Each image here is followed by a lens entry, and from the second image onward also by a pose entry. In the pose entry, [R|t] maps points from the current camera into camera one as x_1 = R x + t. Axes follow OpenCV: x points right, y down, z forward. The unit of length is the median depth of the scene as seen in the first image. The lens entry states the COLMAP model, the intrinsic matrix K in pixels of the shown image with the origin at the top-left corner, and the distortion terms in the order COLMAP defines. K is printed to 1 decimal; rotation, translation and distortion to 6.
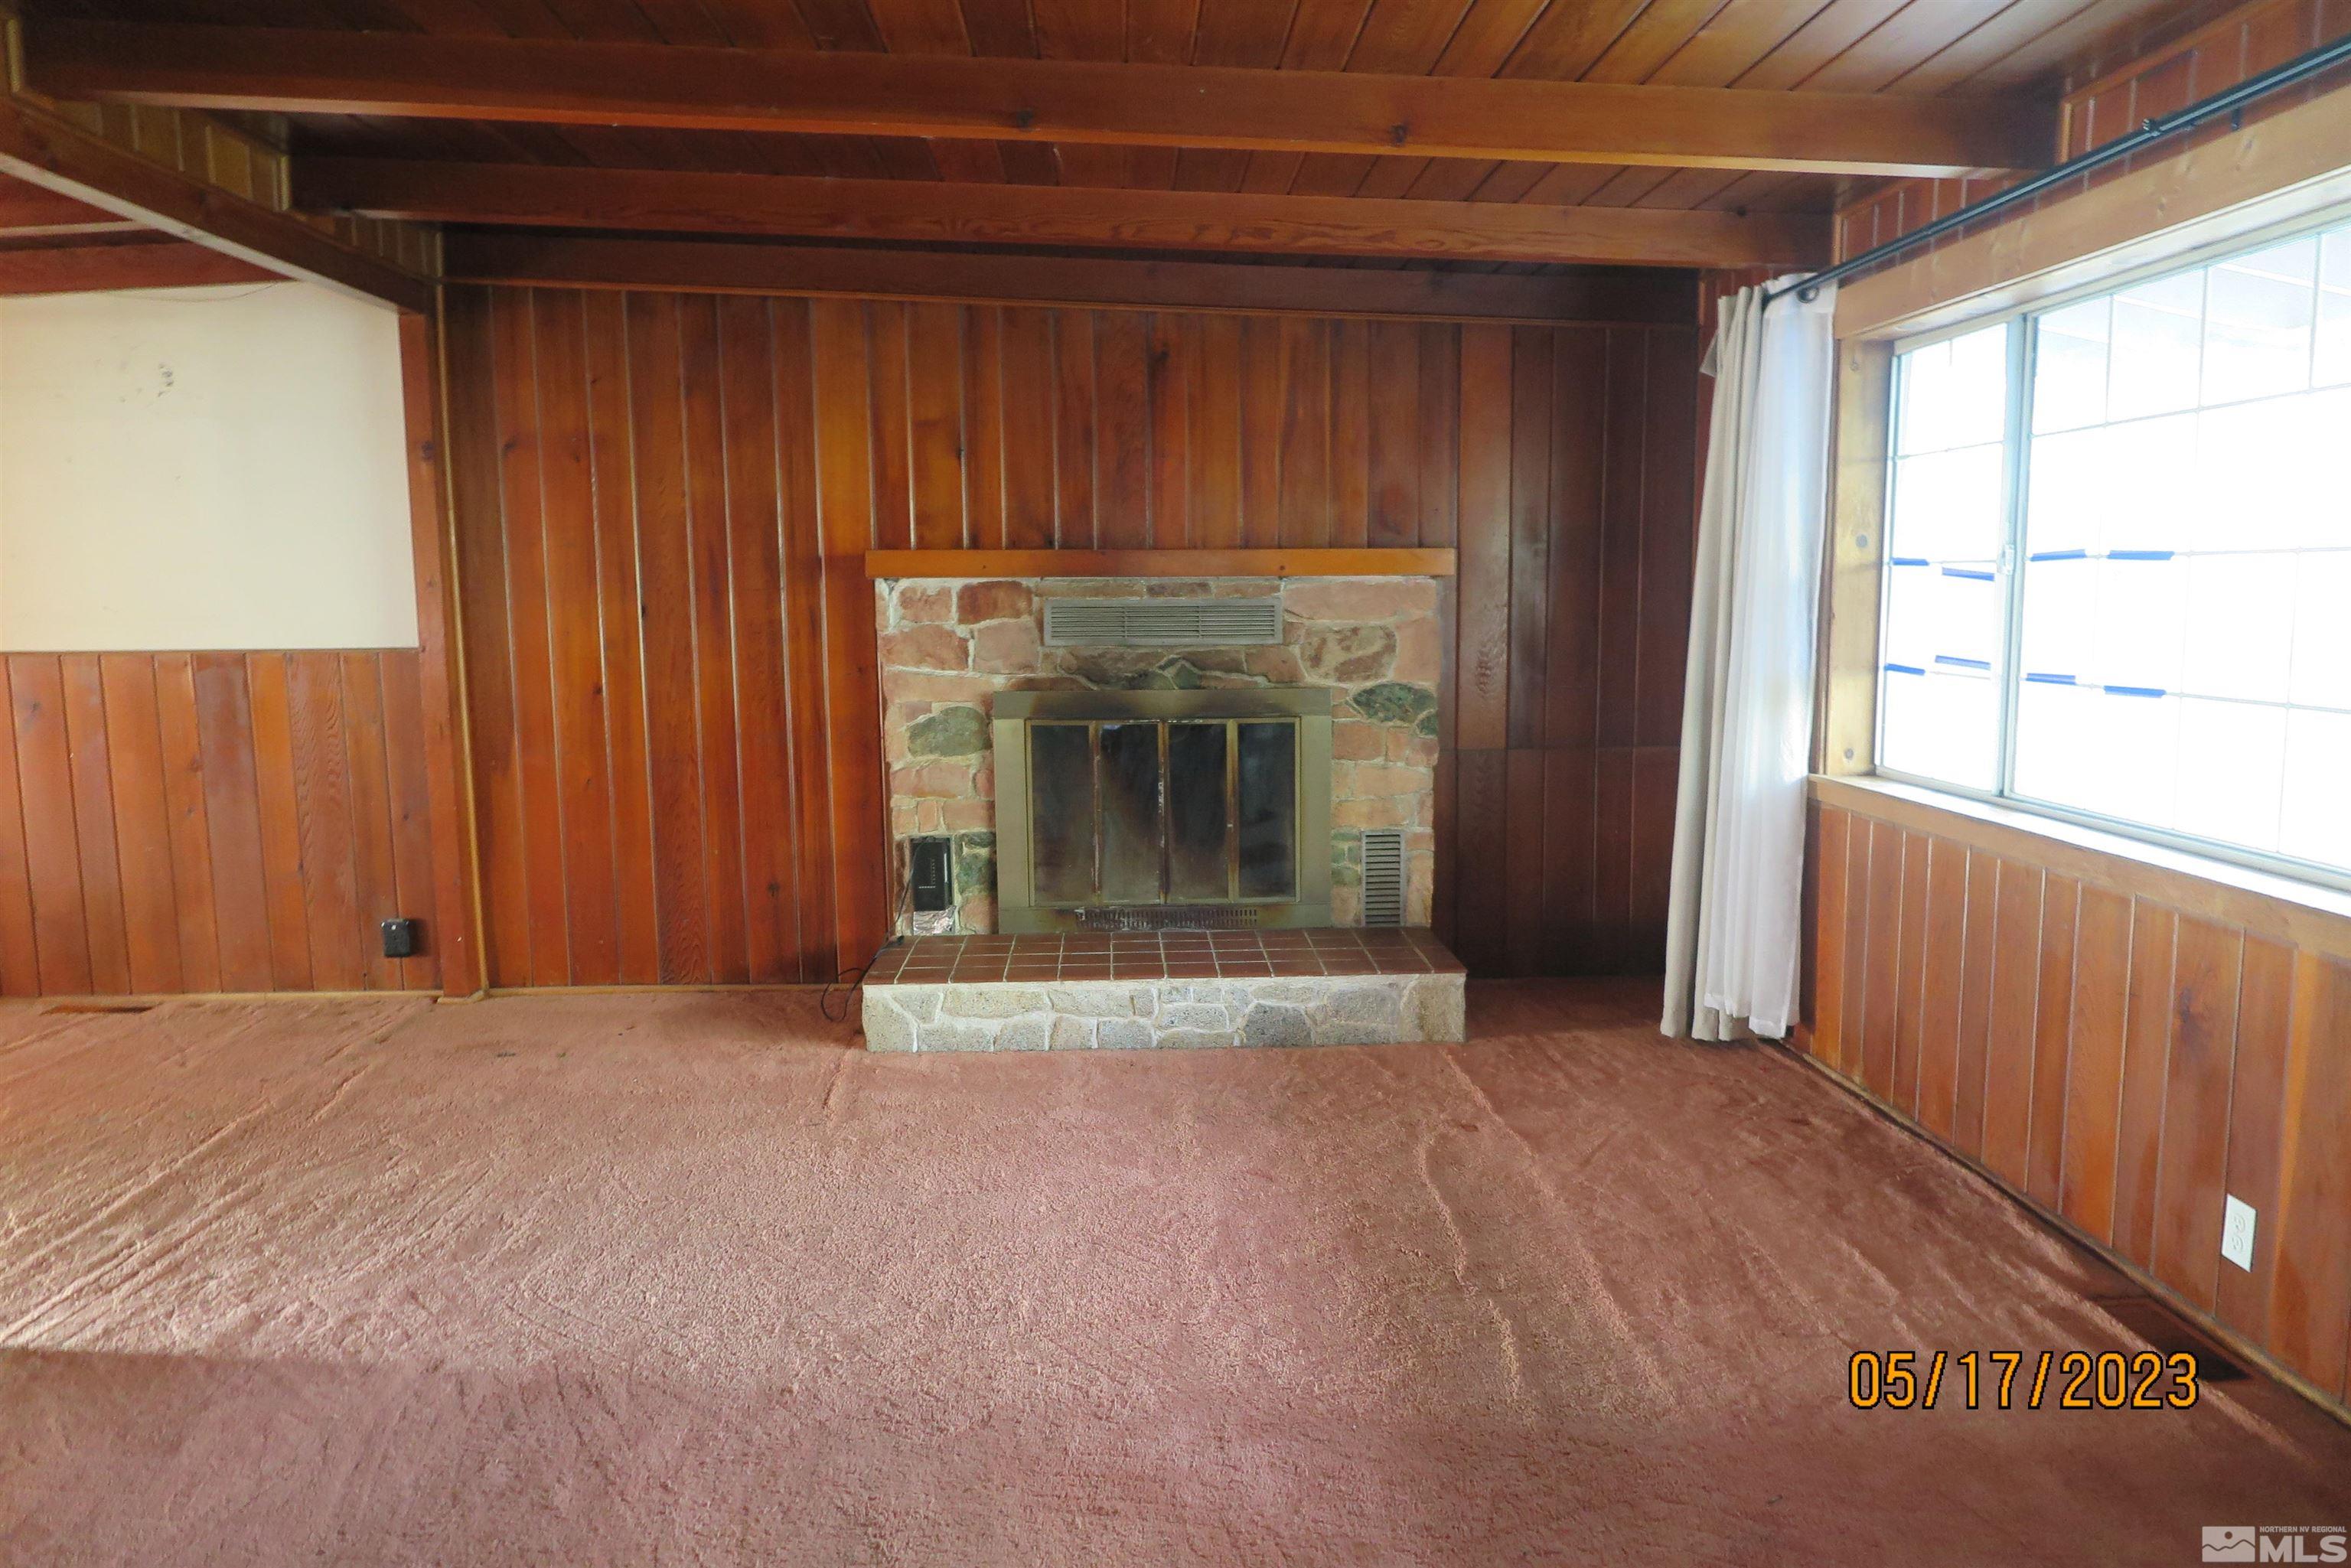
lens RADIAL K [[1608.1, 0, 1177.2], [0, 1608.1, 780.8], [0, 0, 1]] dist [-0.019587, 0.010723]
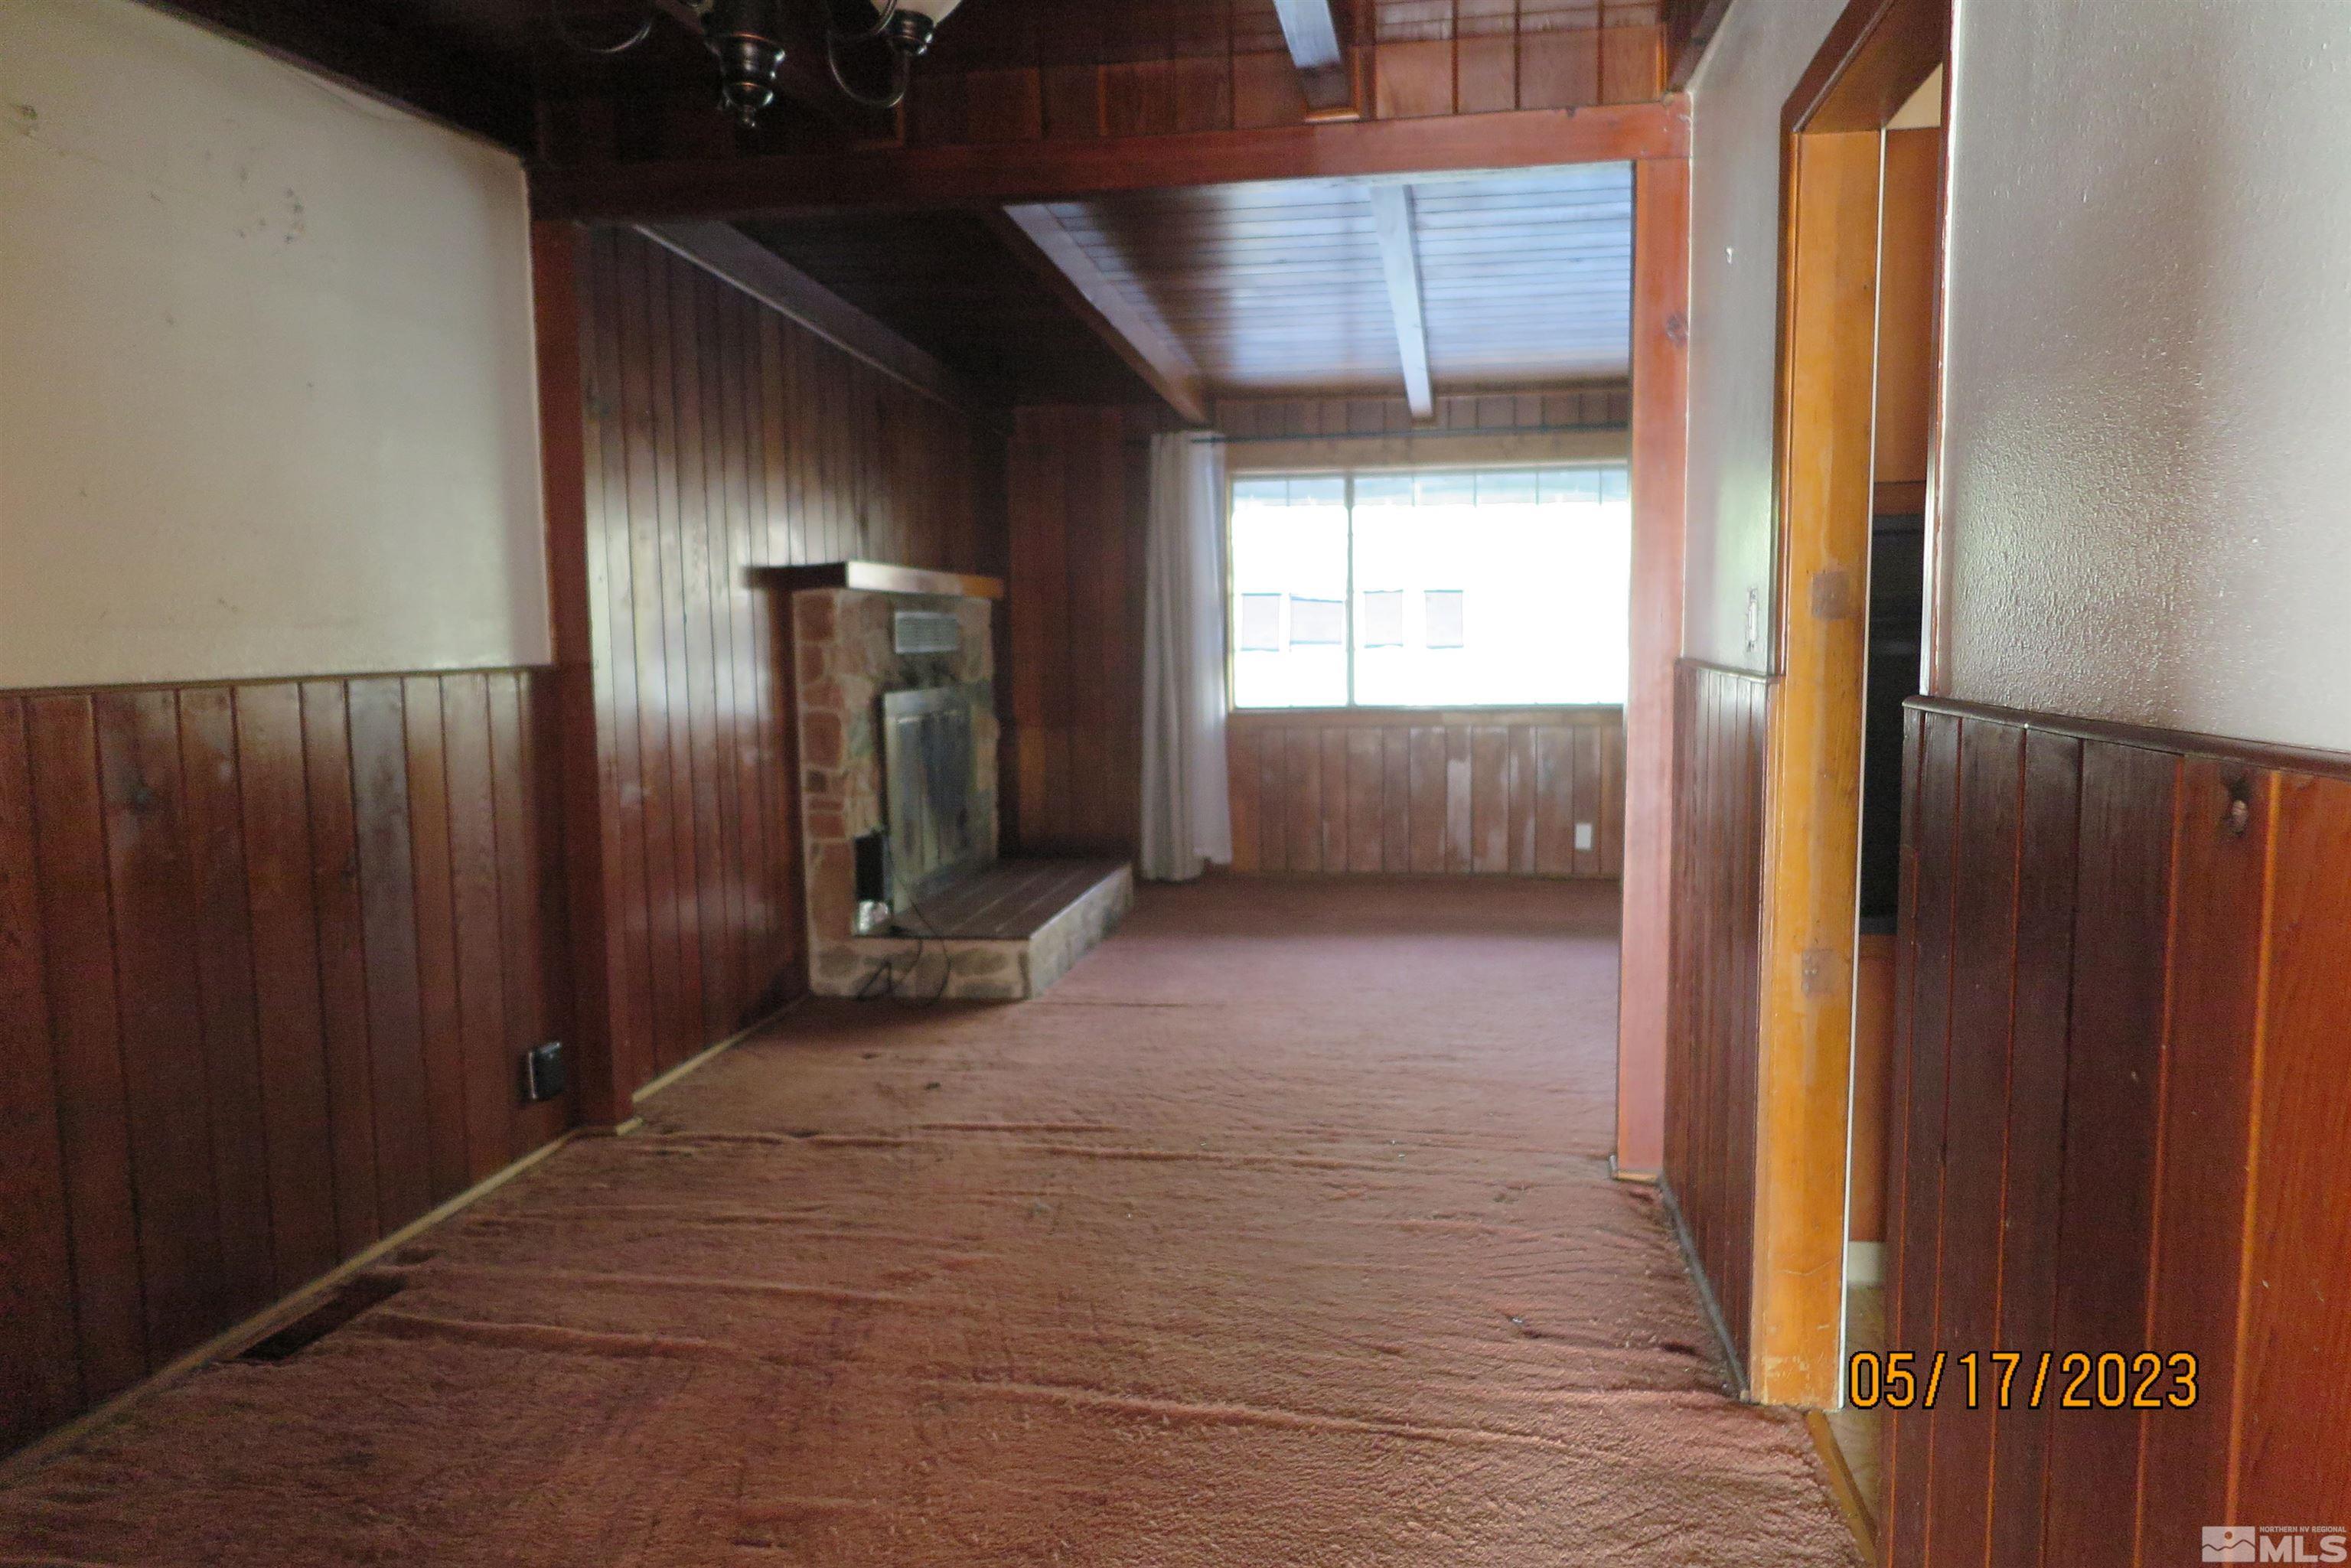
lens RADIAL K [[1608.1, 0, 1180.0], [0, 1608.1, 789.4], [0, 0, 1]] dist [-0.019587, 0.010723]
pose [[0.203325, -0.091021, 0.974871, -1.275769], [0.133997, 0.988888, 0.064383, -0.039182], [-0.969899, 0.117539, 0.213262, 0.638232]]
